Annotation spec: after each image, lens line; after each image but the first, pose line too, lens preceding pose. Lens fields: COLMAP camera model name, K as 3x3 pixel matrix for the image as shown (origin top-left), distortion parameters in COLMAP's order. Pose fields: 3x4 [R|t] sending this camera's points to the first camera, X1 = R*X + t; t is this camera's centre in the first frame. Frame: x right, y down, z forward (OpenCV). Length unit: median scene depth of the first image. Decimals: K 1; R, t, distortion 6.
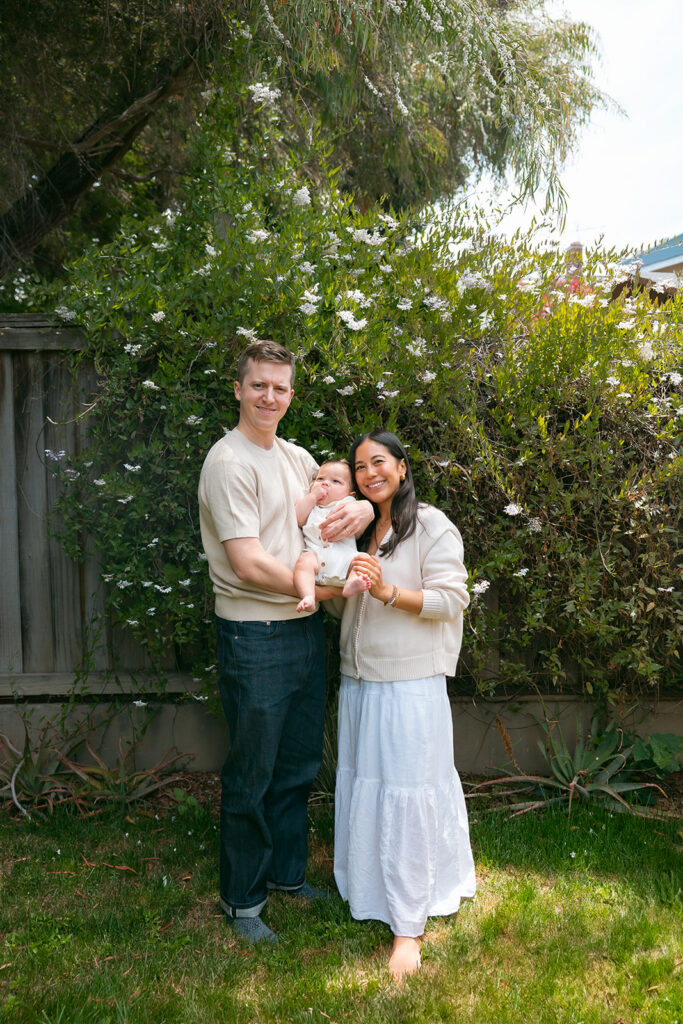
lens RADIAL K [[884.0, 0, 338.7], [0, 884.0, 516.8], [0, 0, 1]] dist [-0.018604, 0.020952]
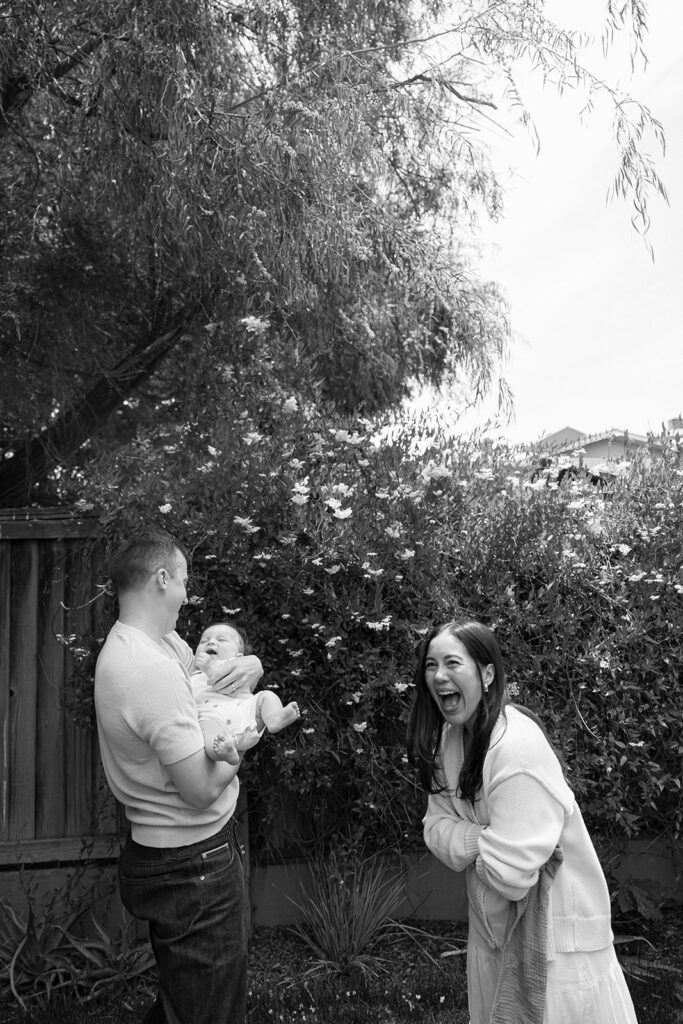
lens RADIAL K [[657.9, 0, 338.5], [0, 657.9, 512.8], [0, 0, 1]] dist [0.004183, 0.000264]
pose [[0.998985, -0.028312, 0.035029, -0.011628], [0.034507, 0.980932, -0.191263, -0.050761], [-0.028946, 0.192278, 0.980914, 0.161276]]
